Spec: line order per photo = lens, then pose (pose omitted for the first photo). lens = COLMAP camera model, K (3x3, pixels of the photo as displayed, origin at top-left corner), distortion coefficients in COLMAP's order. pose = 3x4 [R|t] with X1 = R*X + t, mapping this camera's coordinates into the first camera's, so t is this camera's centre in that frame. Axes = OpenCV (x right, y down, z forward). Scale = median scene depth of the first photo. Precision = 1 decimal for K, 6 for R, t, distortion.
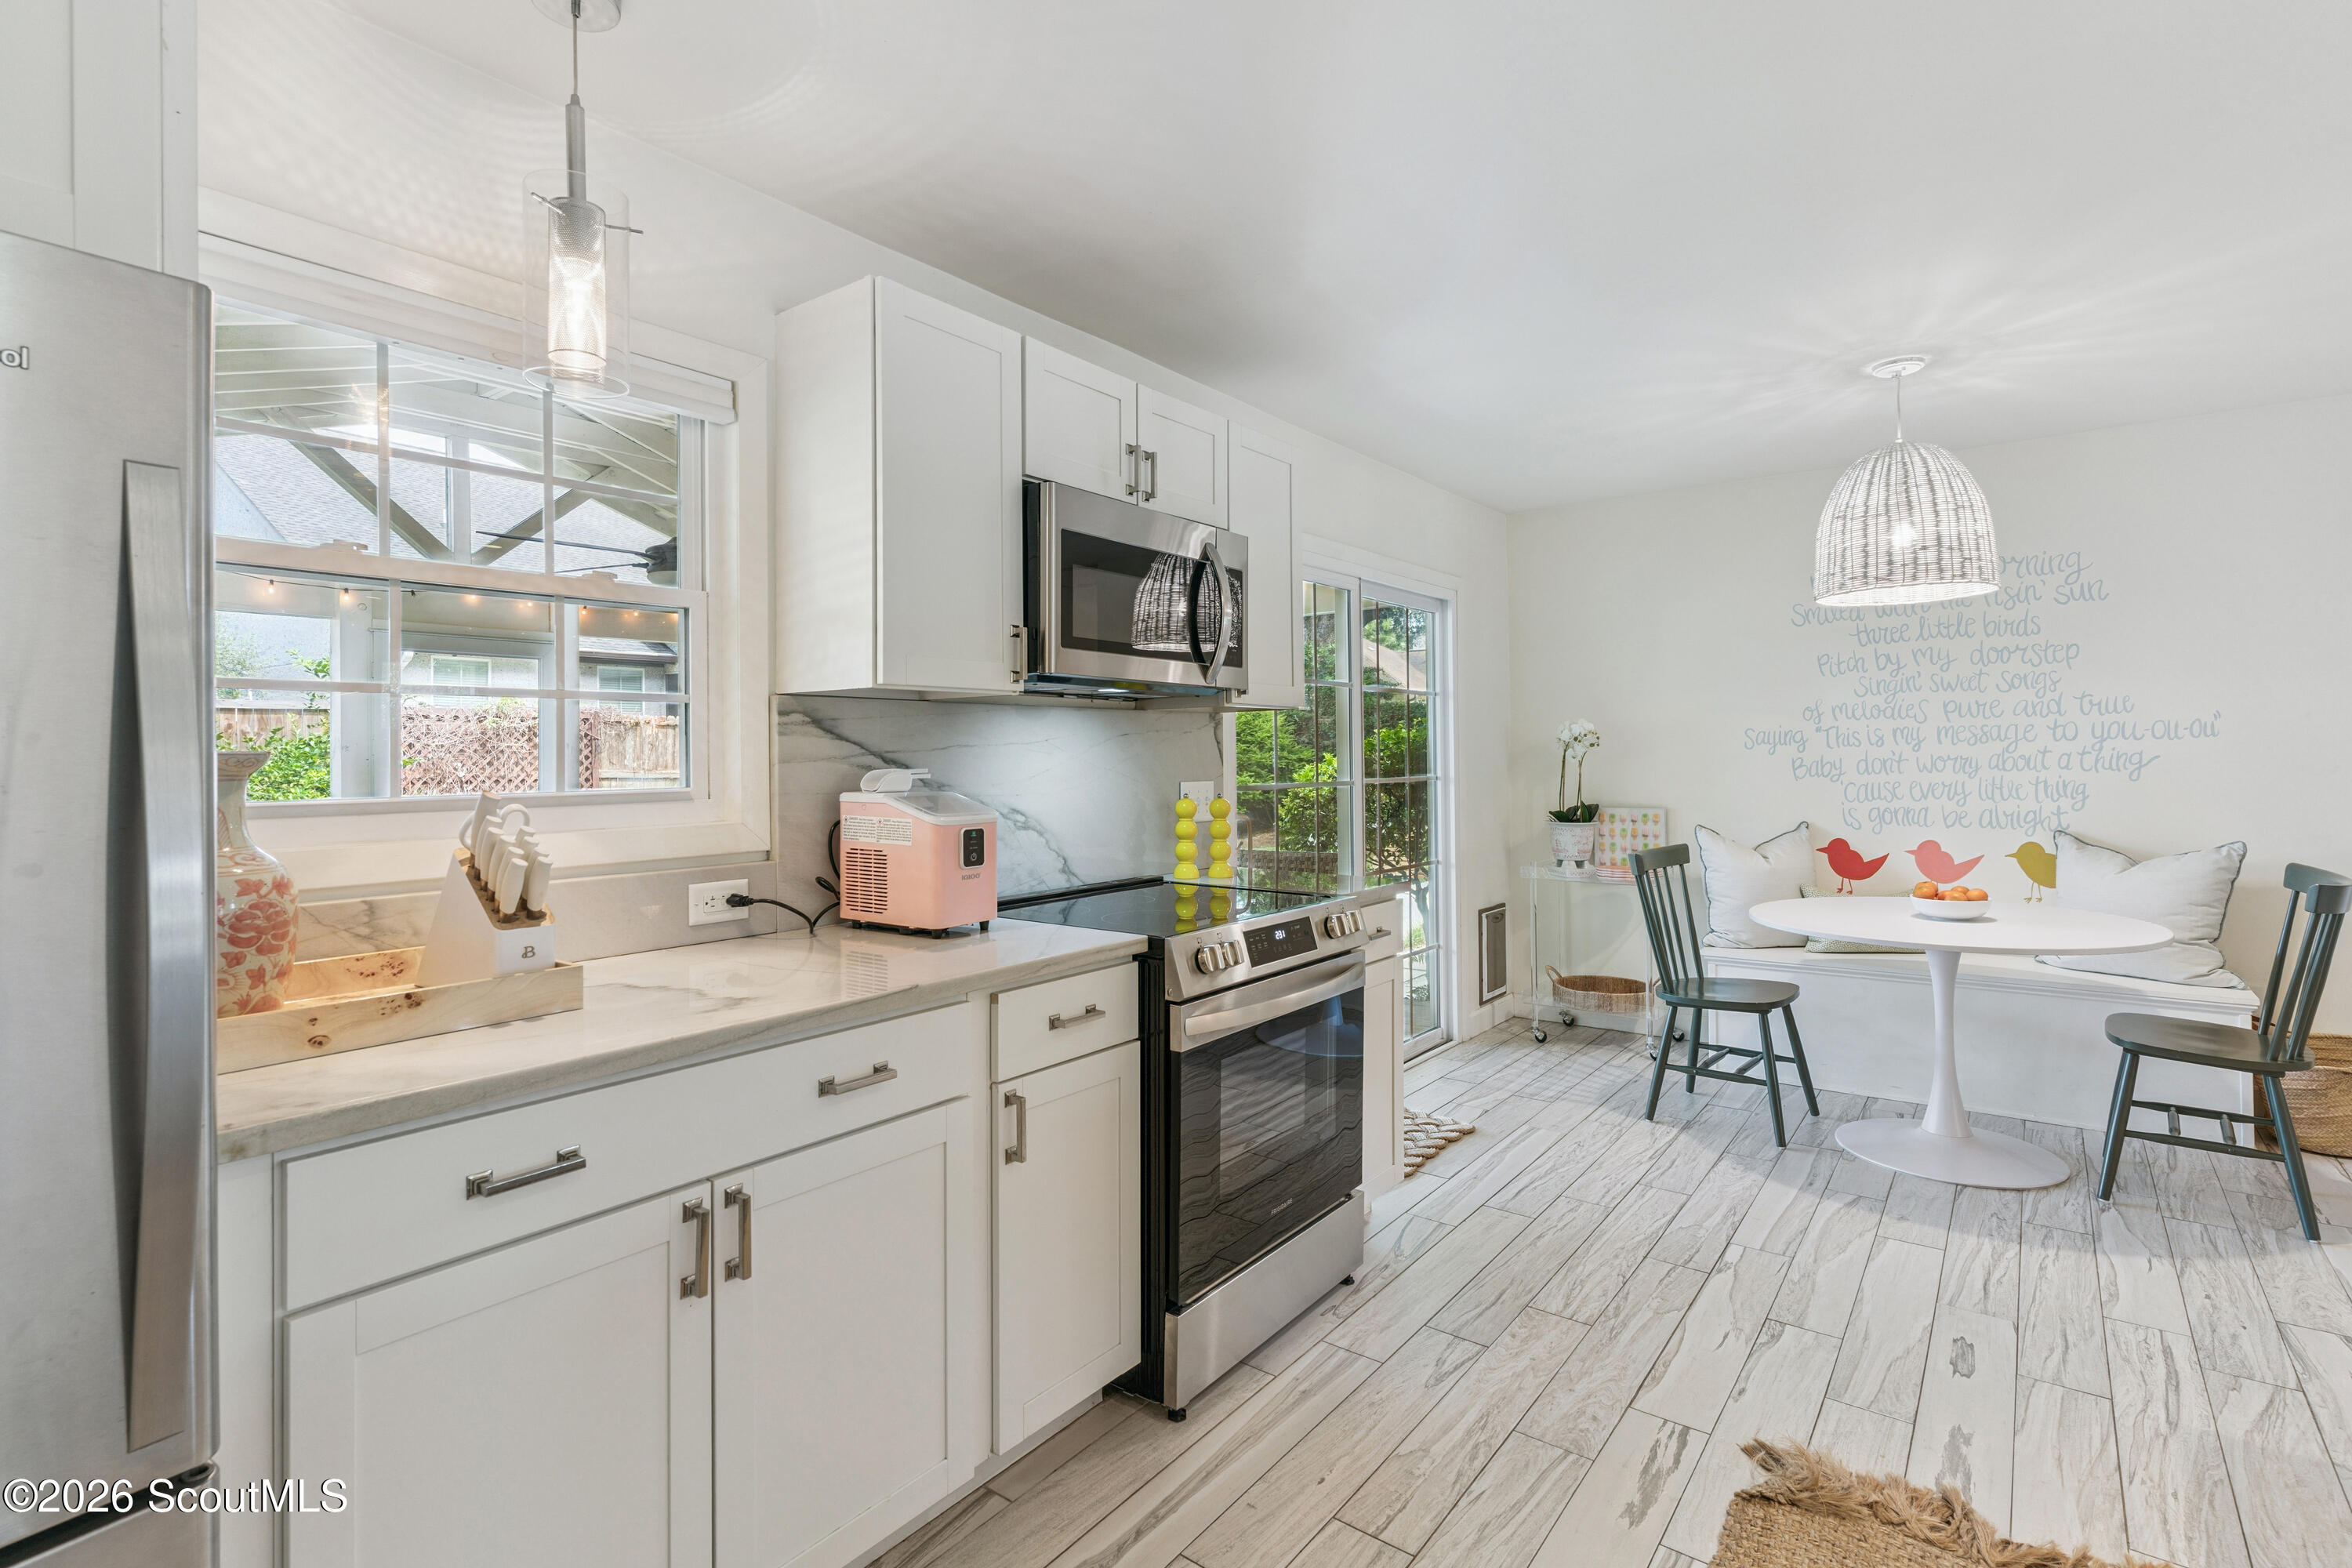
lens RADIAL K [[1126.9, 0, 1150.6], [0, 1126.9, 748.6], [0, 0, 1]] dist [0.003663, 0.001875]
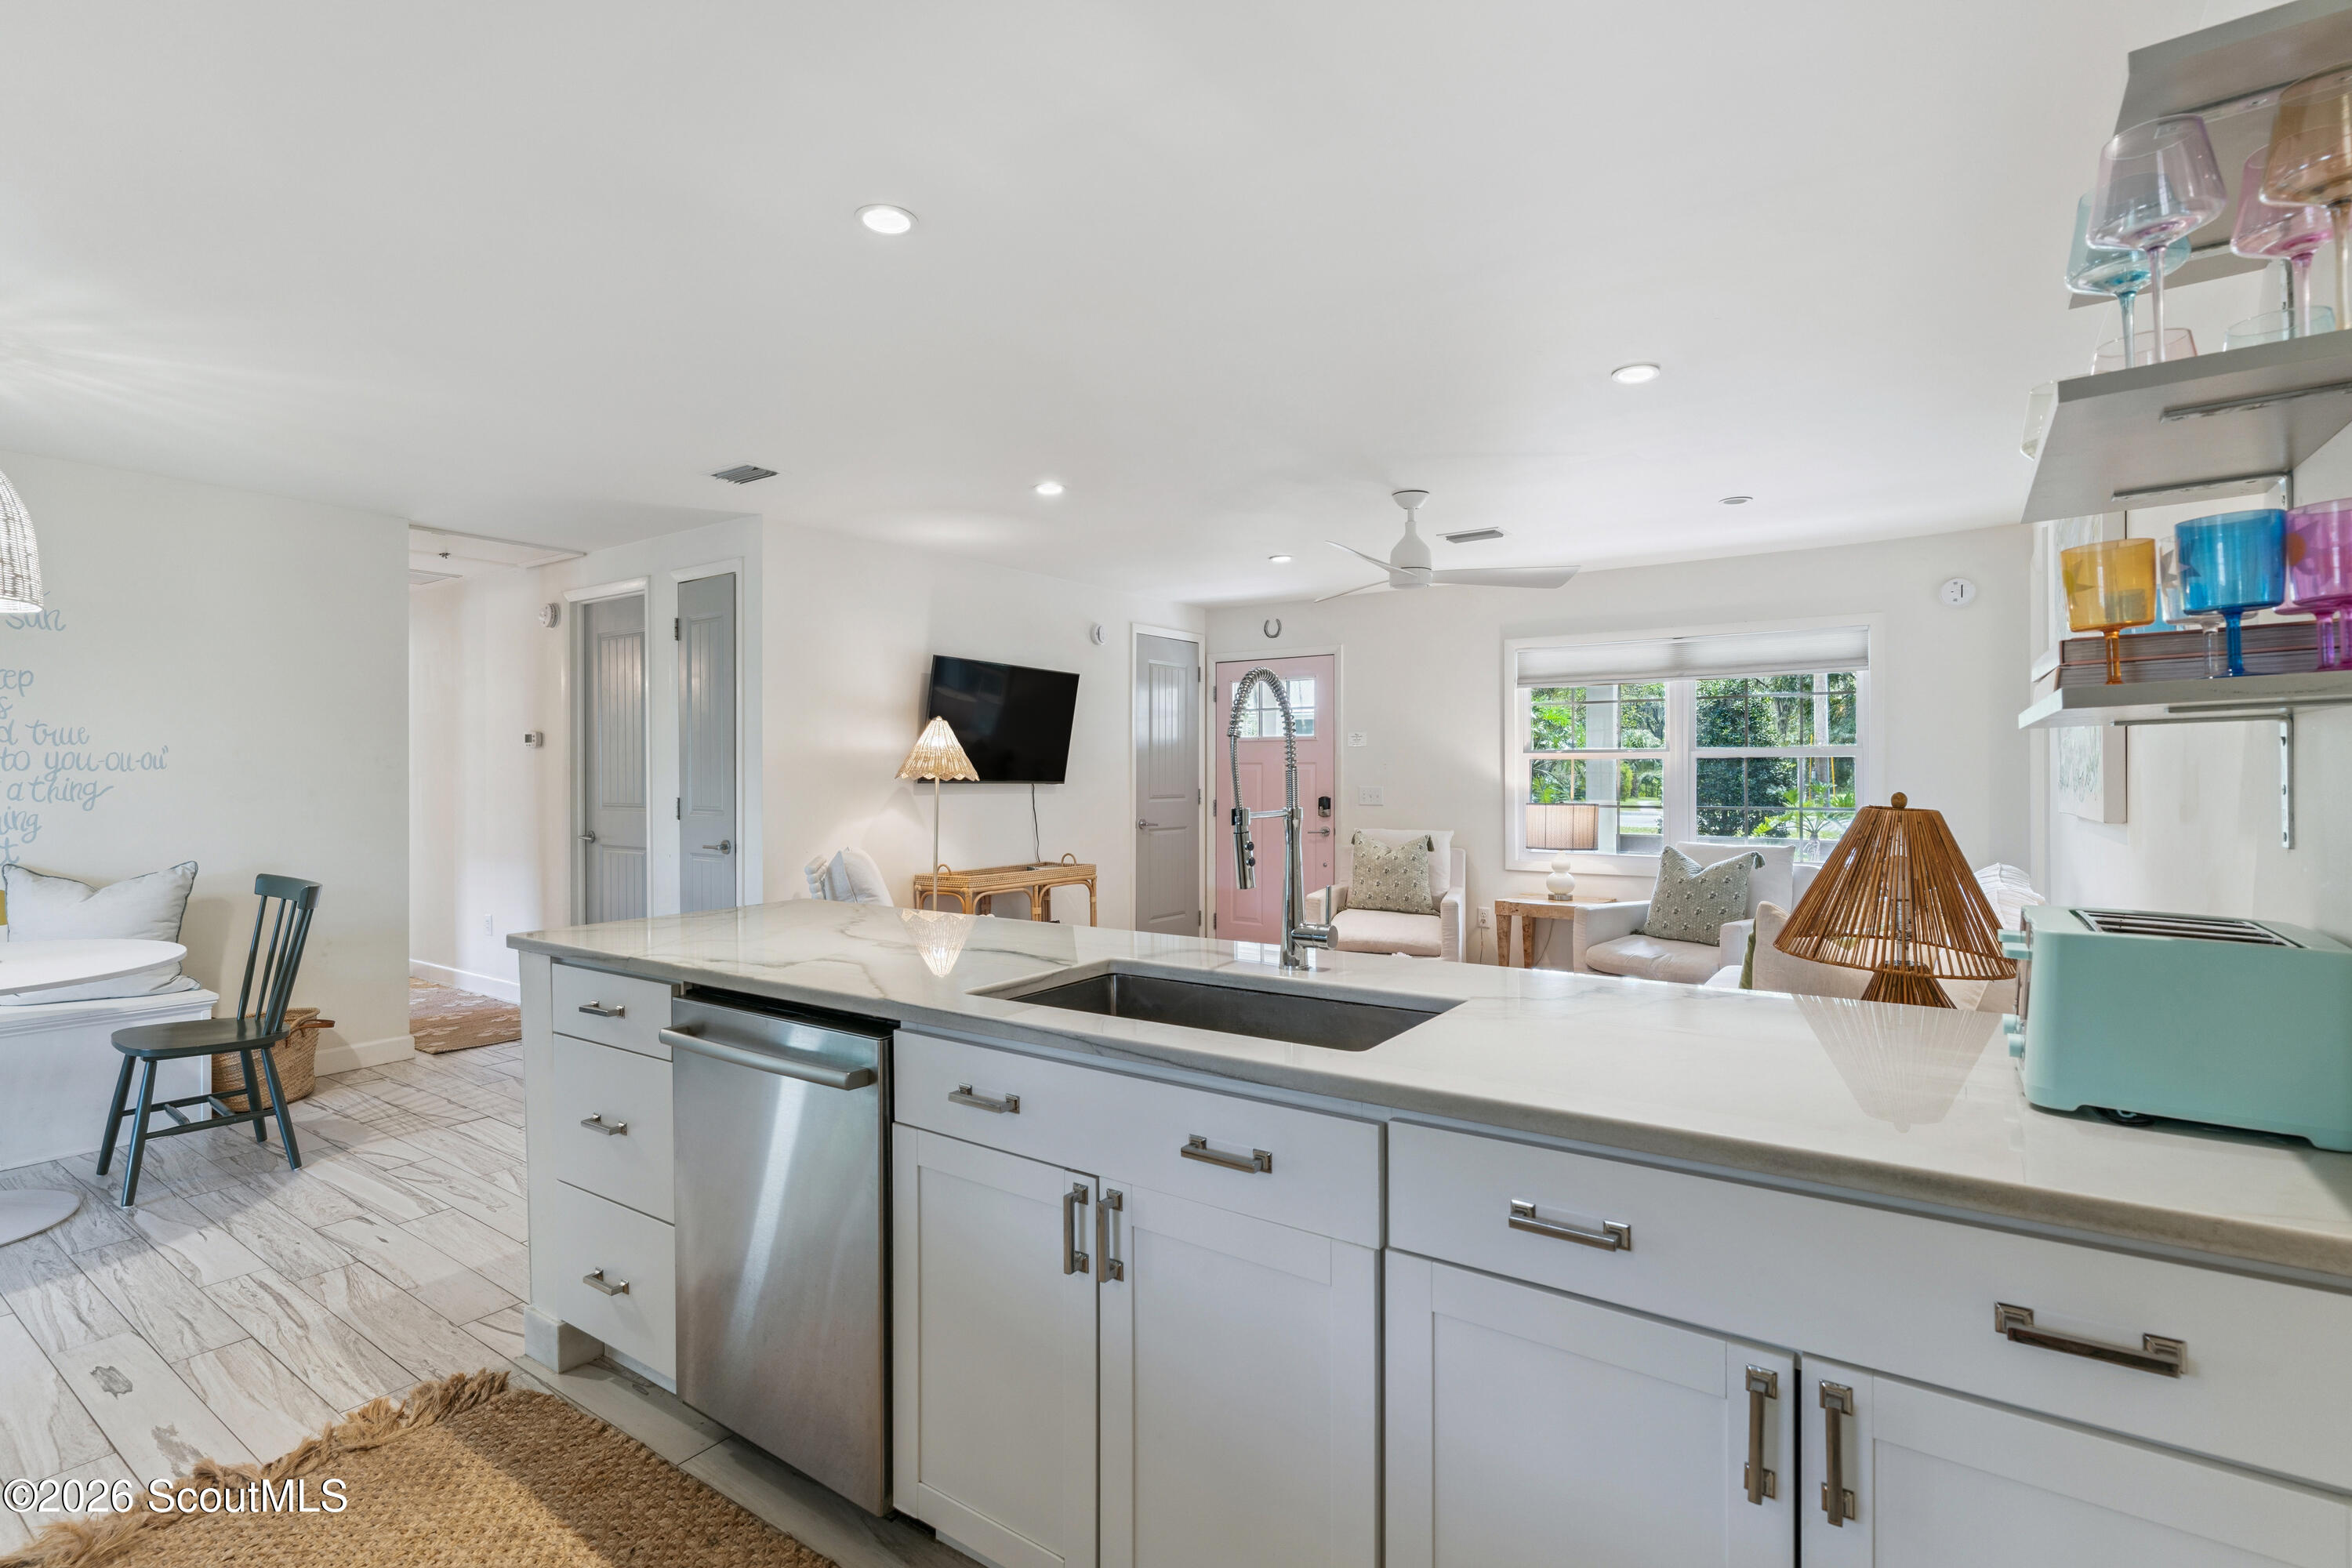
lens RADIAL K [[1126.9, 0, 1153.2], [0, 1126.9, 777.0], [0, 0, 1]] dist [0.003663, 0.001875]
pose [[-0.034078, 0.011695, 0.999351, -0.223164], [-0.006961, 0.999905, -0.011939, 0.004040], [-0.999395, -0.007364, -0.033993, 0.074915]]
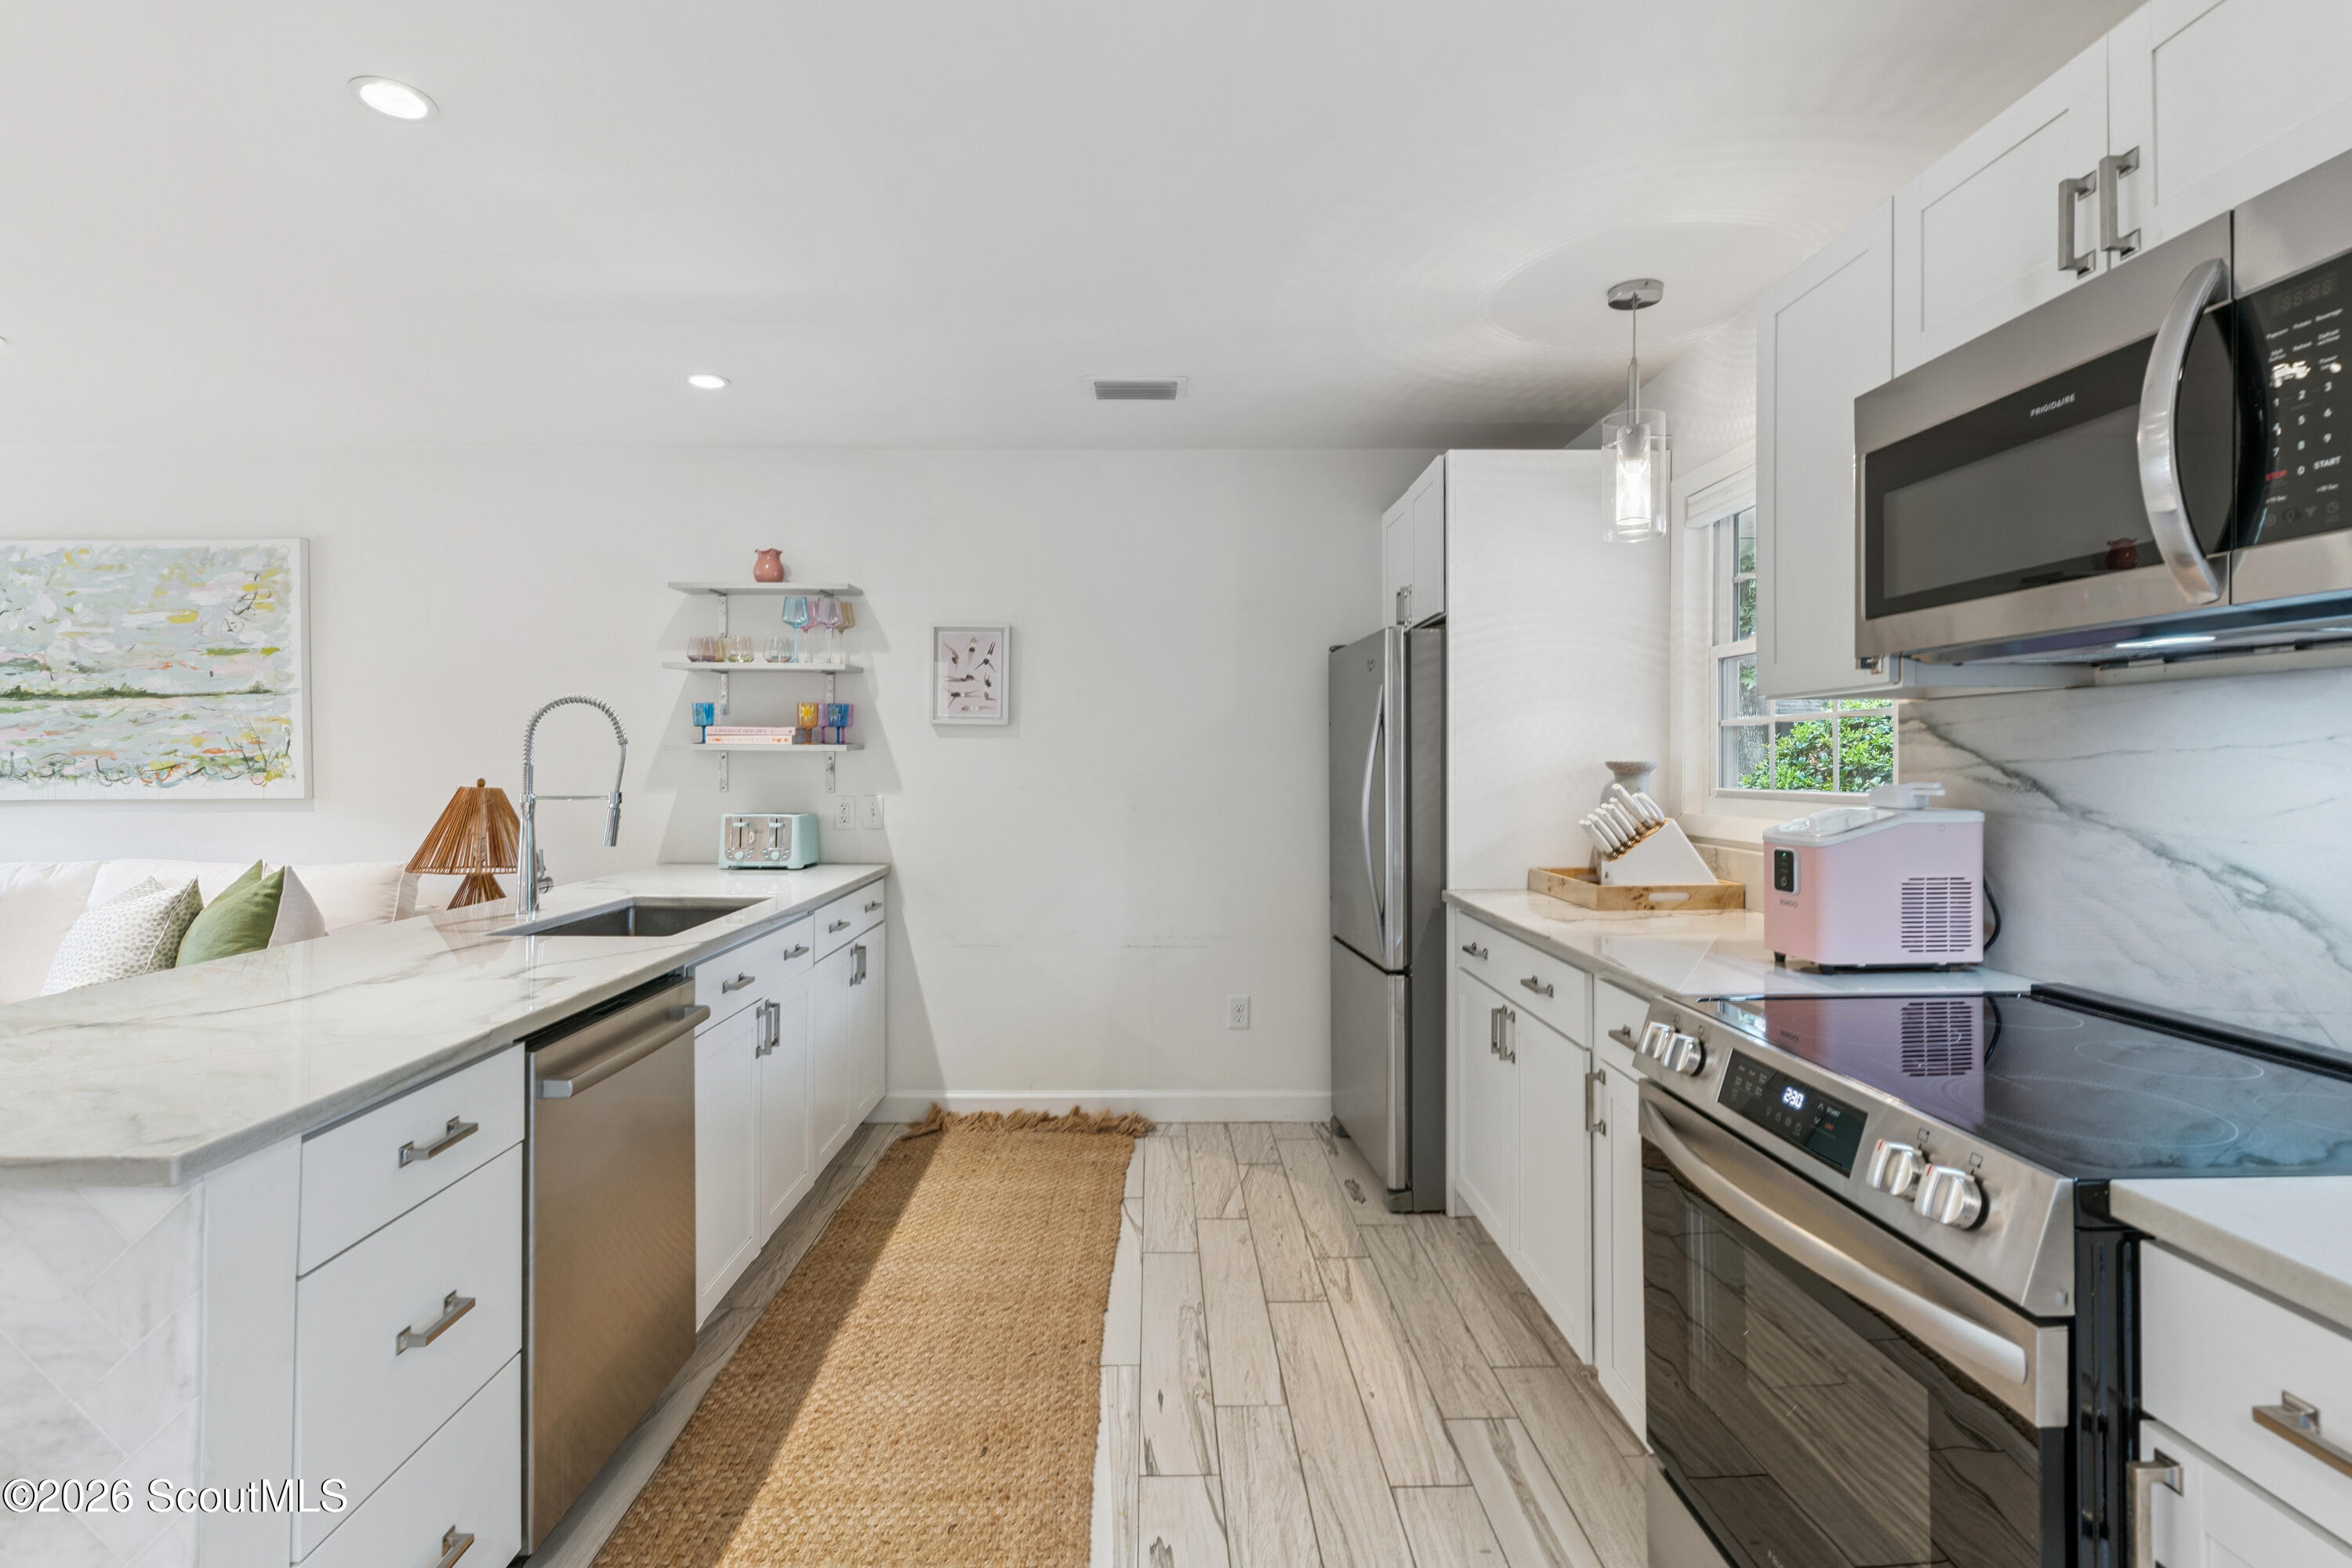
lens RADIAL K [[1126.9, 0, 1155.2], [0, 1126.9, 764.0], [0, 0, 1]] dist [0.003663, 0.001875]
pose [[-0.782677, 0.012766, -0.622298, 0.493283], [0.014936, 0.999887, 0.001726, -0.003800], [0.622249, -0.007943, -0.782779, 0.867364]]
